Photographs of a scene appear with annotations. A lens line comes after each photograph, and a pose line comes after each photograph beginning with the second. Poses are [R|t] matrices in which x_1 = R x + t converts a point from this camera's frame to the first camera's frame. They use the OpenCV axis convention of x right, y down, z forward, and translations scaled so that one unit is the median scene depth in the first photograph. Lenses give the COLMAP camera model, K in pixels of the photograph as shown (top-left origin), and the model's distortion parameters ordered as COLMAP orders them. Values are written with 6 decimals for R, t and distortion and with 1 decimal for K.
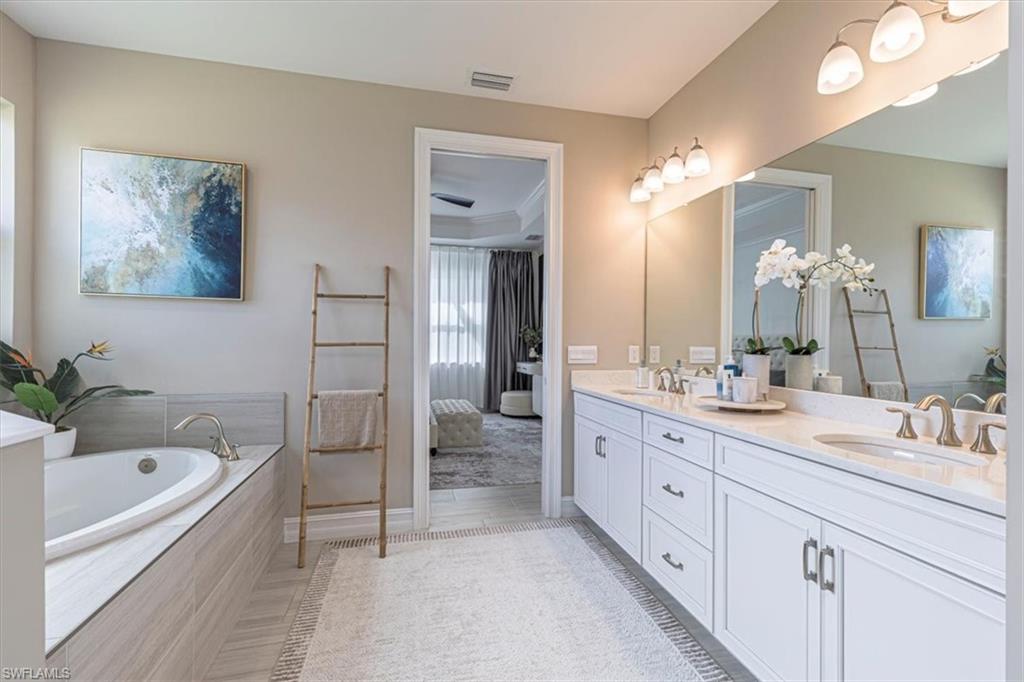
lens RADIAL K [[457.8, 0, 516.0], [0, 457.8, 340.2], [0, 0, 1]] dist [0.012934, -0.004598]
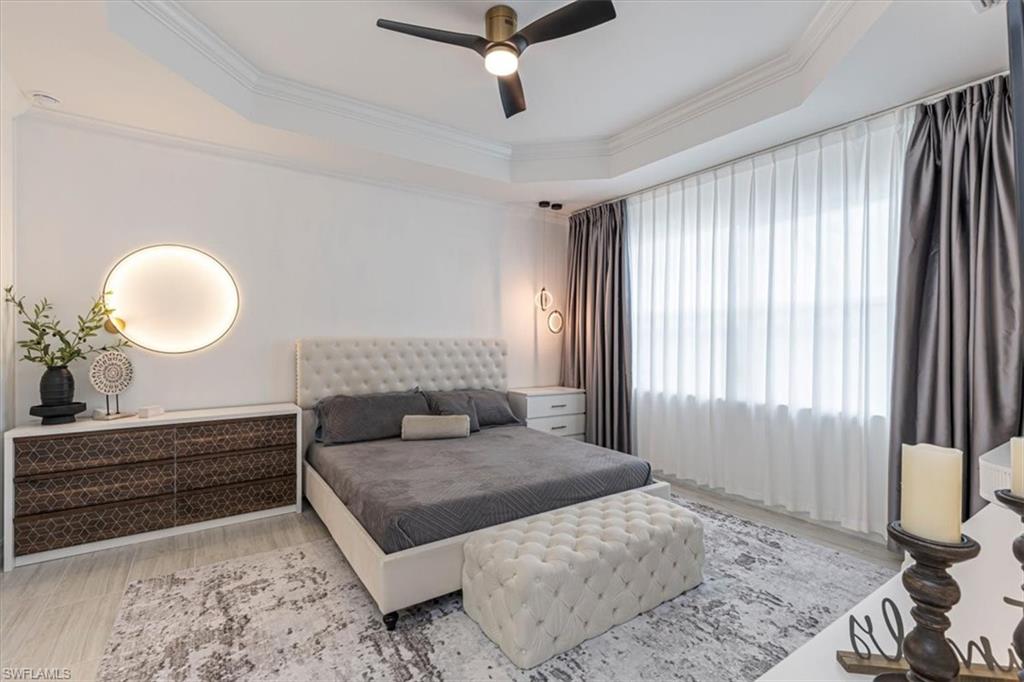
lens RADIAL K [[457.8, 0, 516.0], [0, 457.8, 340.2], [0, 0, 1]] dist [0.012934, -0.004598]
pose [[0.359616, 0.001708, -0.933099, 0.166943], [-0.005545, 0.999985, -0.000306, -0.013555], [0.933084, 0.005284, 0.359620, 0.584882]]
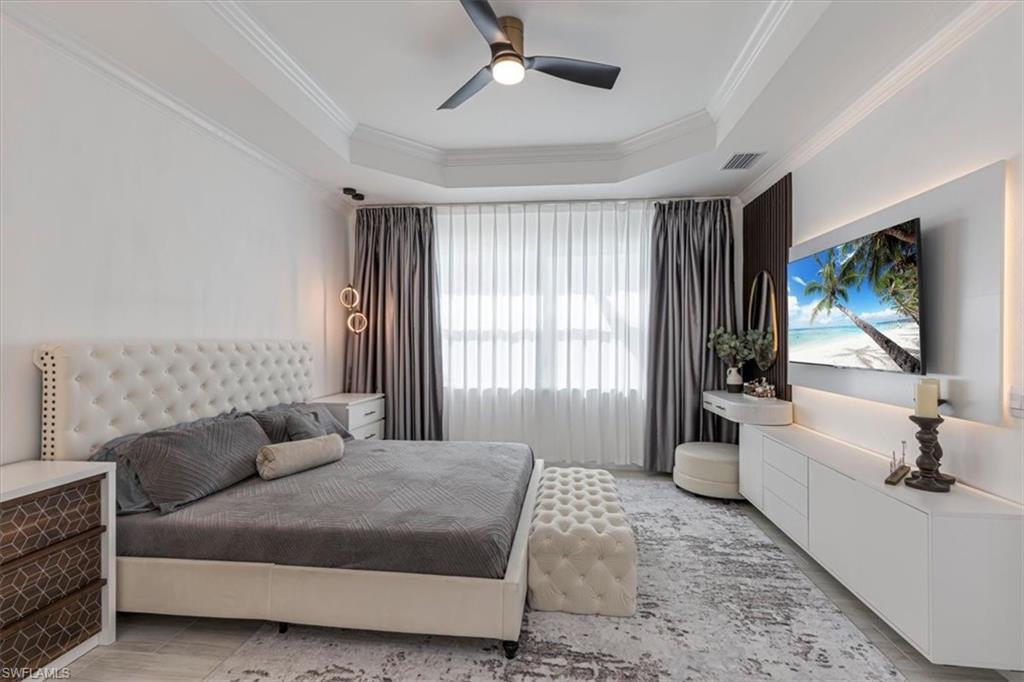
lens RADIAL K [[457.8, 0, 516.0], [0, 457.8, 340.2], [0, 0, 1]] dist [0.012934, -0.004598]
pose [[0.939944, -0.001682, -0.341325, -0.022359], [0.000023, 0.999988, -0.004863, -0.014324], [0.341329, 0.004563, 0.939933, 0.380554]]
